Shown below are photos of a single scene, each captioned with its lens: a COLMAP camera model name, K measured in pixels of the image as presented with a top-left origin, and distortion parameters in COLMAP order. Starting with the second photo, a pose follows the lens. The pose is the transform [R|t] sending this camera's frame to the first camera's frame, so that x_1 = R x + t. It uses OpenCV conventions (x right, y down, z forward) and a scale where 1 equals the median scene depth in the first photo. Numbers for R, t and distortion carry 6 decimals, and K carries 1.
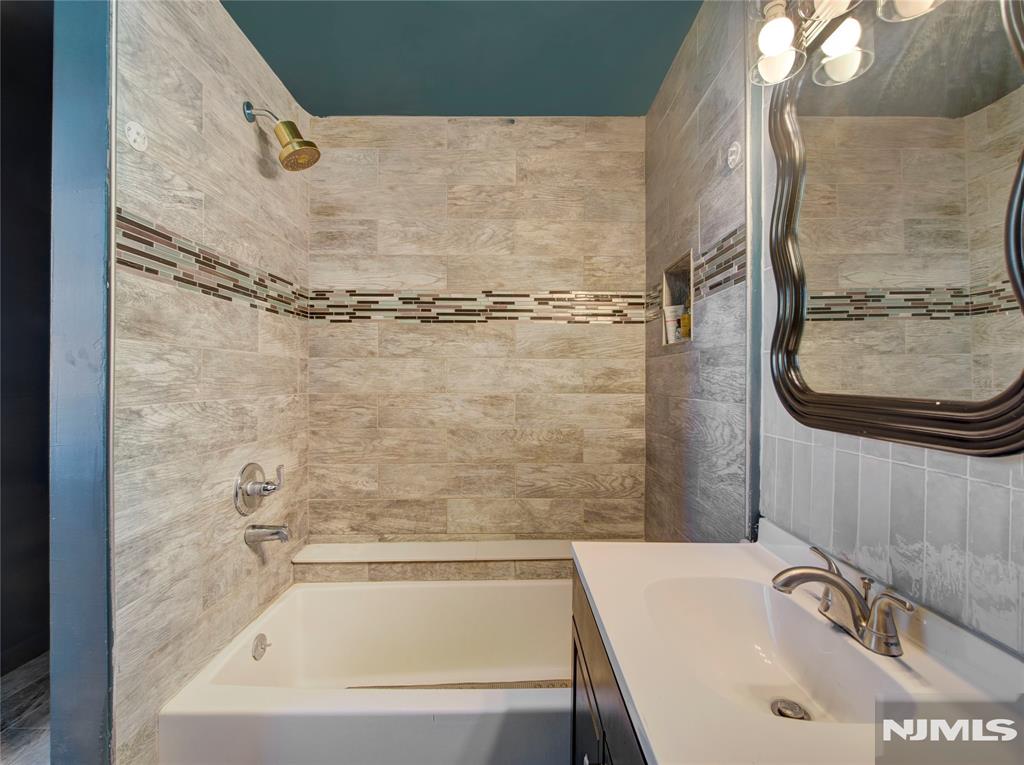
lens RADIAL K [[471.4, 0, 513.5], [0, 471.4, 384.1], [0, 0, 1]] dist [-0.002166, -0.001895]
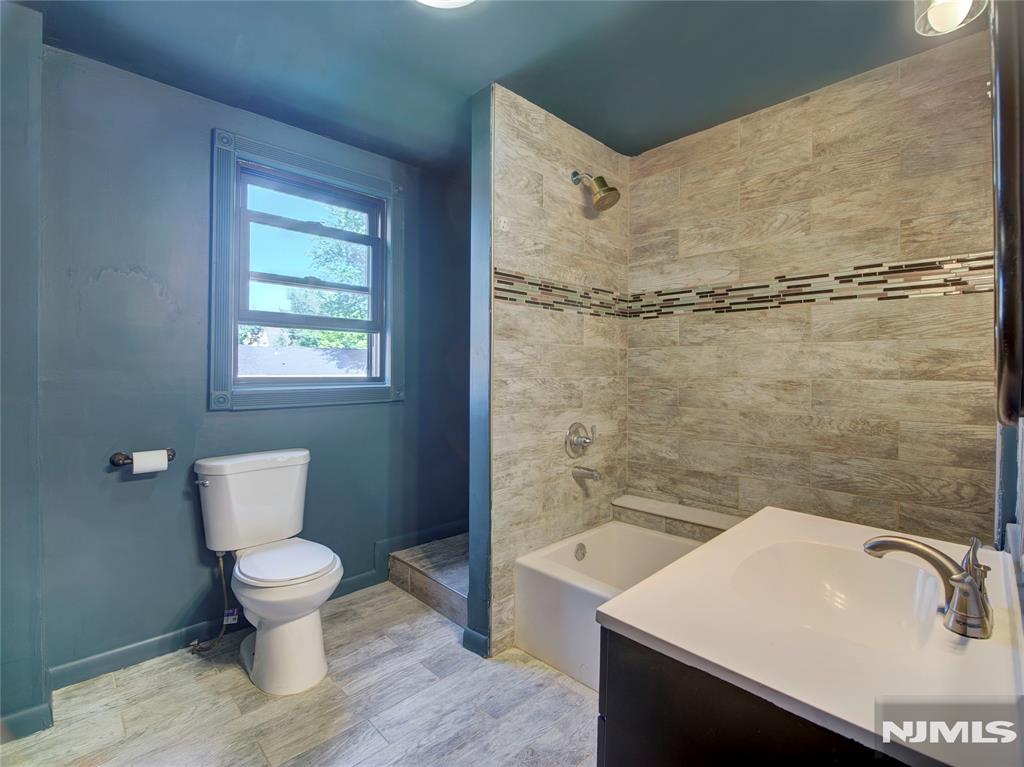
lens RADIAL K [[471.4, 0, 513.5], [0, 471.4, 385.1], [0, 0, 1]] dist [-0.002166, -0.001895]
pose [[0.692619, 0.025742, -0.720844, 0.286798], [-0.011746, 0.999633, 0.024411, 0.017085], [0.721208, -0.008440, 0.692667, -0.112723]]
